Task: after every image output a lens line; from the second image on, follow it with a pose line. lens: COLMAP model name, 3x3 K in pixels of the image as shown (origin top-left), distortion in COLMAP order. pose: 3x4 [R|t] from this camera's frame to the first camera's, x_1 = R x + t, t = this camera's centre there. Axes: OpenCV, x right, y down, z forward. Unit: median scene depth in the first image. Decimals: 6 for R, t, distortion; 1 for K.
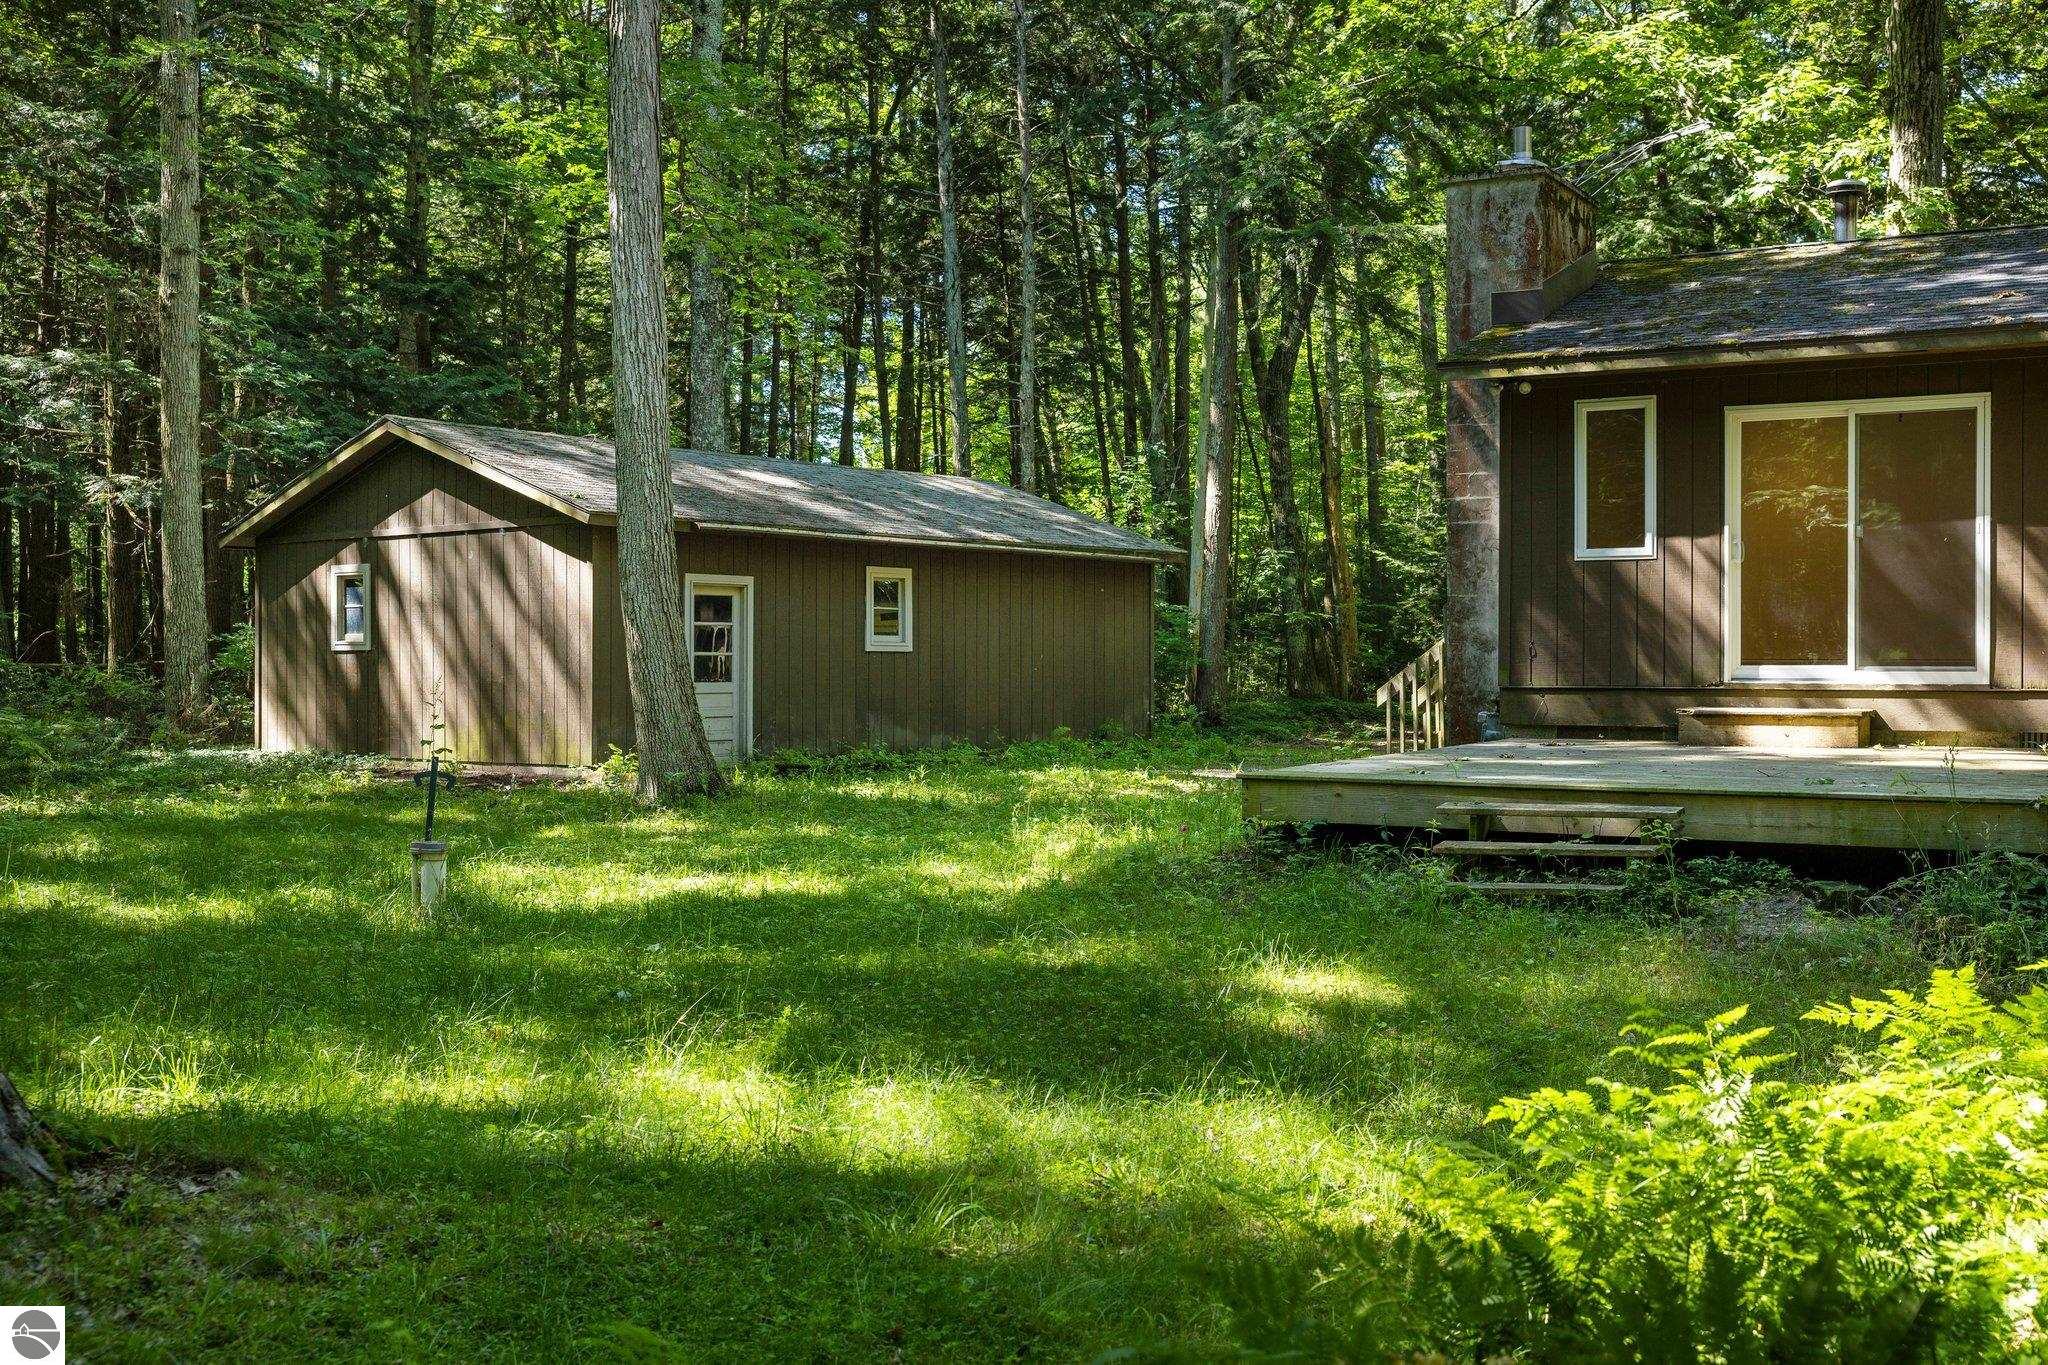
lens RADIAL K [[2195.5, 0, 1017.0], [0, 2195.5, 670.8], [0, 0, 1]] dist [0.010878, 0.000000]
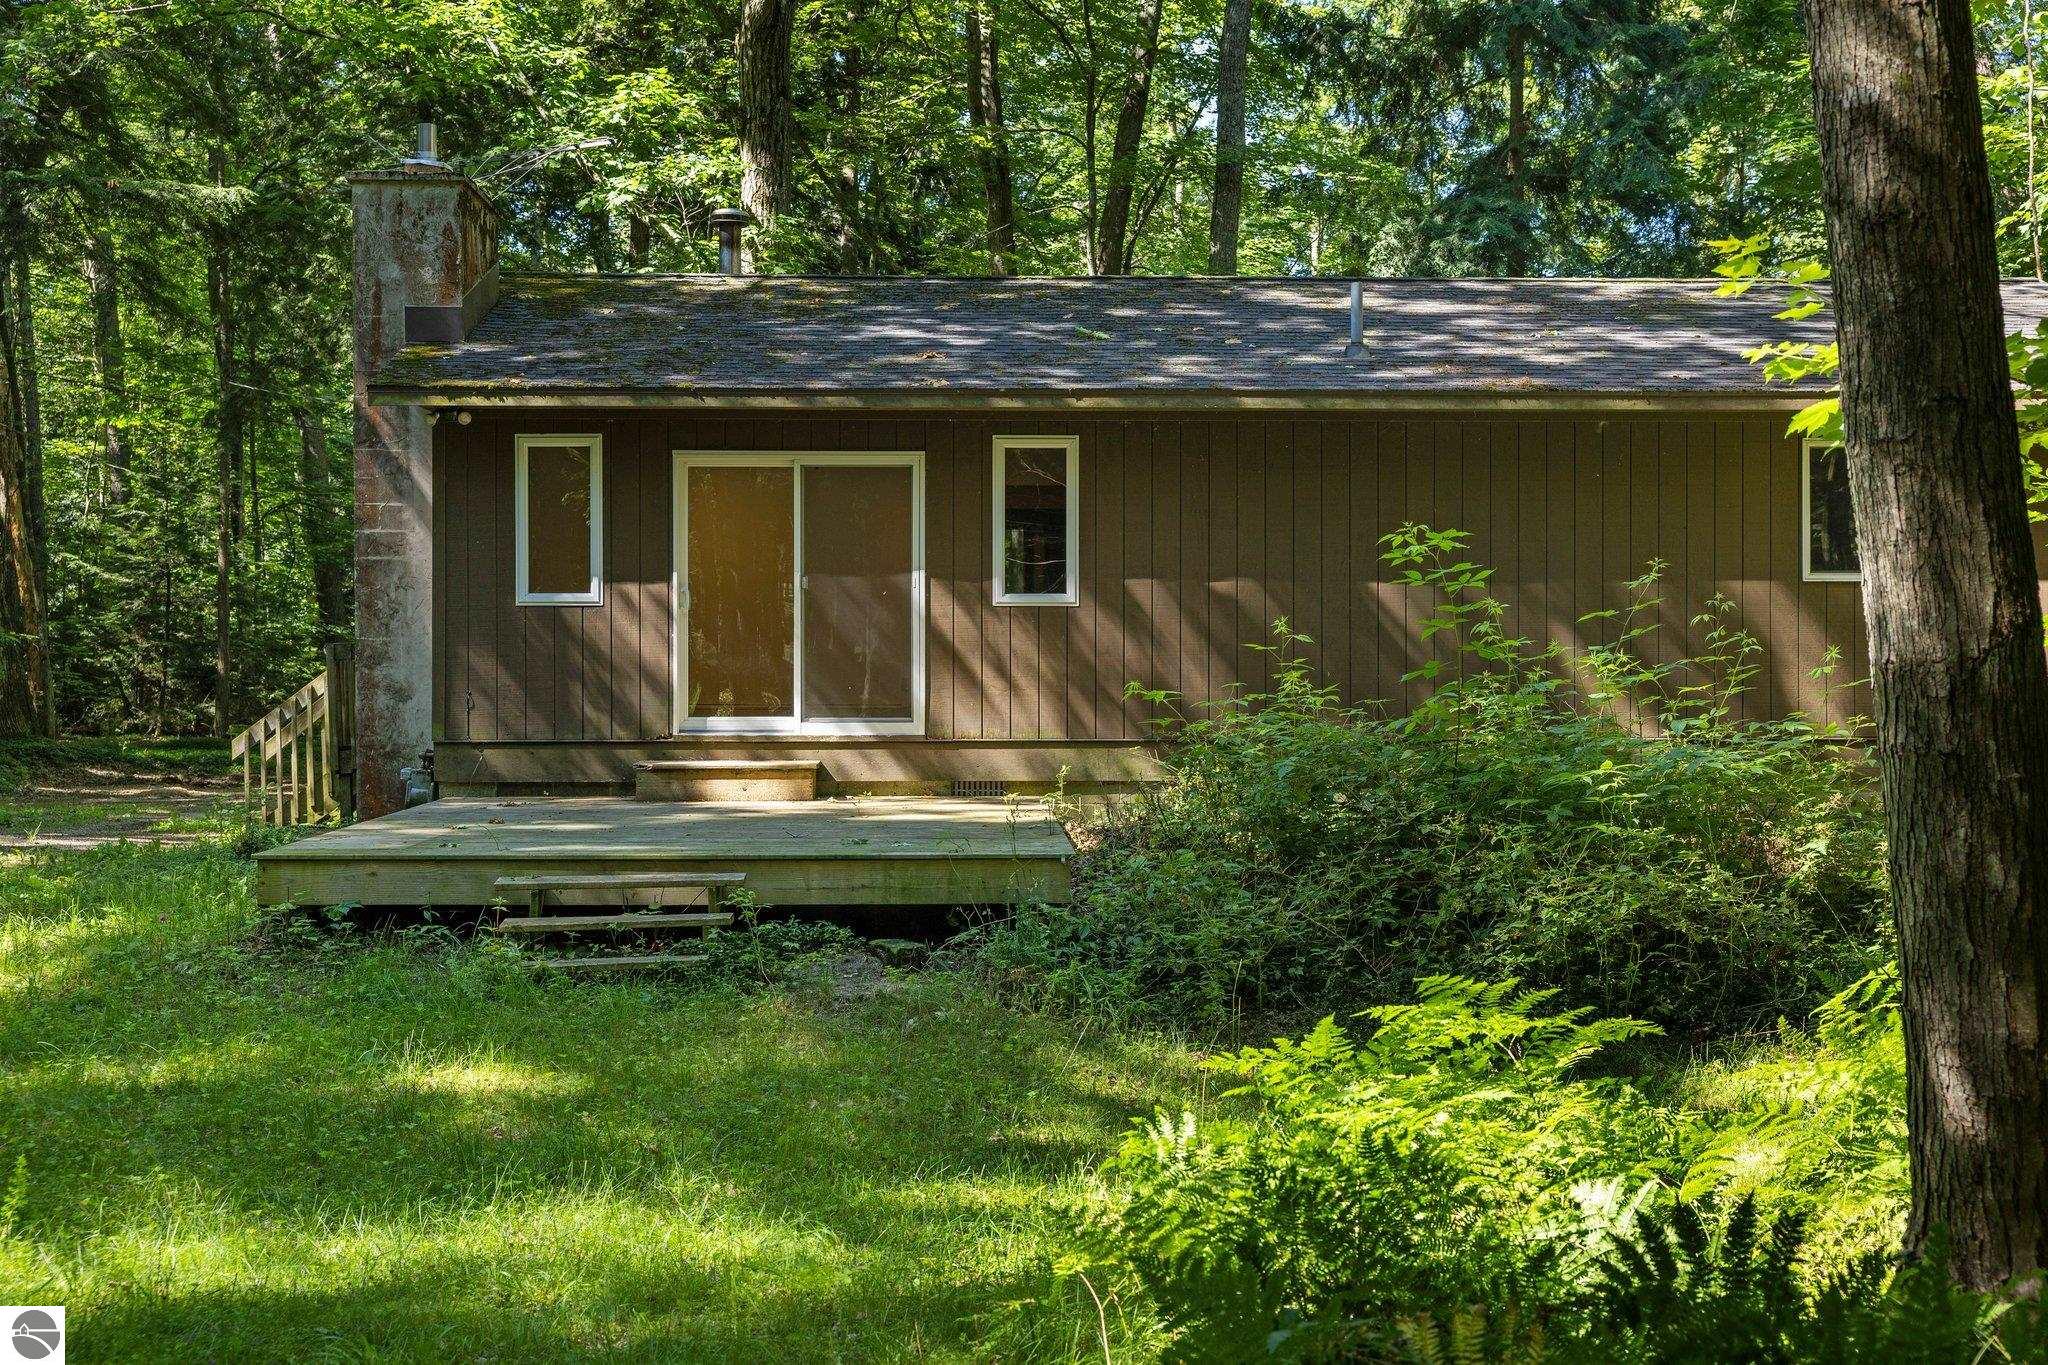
lens RADIAL K [[2606.8, 0, 1017.5], [0, 2606.8, 670.9], [0, 0, 1]] dist [0.021311, 0.000000]
pose [[0.849203, -0.002459, 0.528060, -0.155952], [0.004898, 0.999983, -0.003221, -0.018287], [-0.528043, 0.005321, 0.849201, -0.055533]]
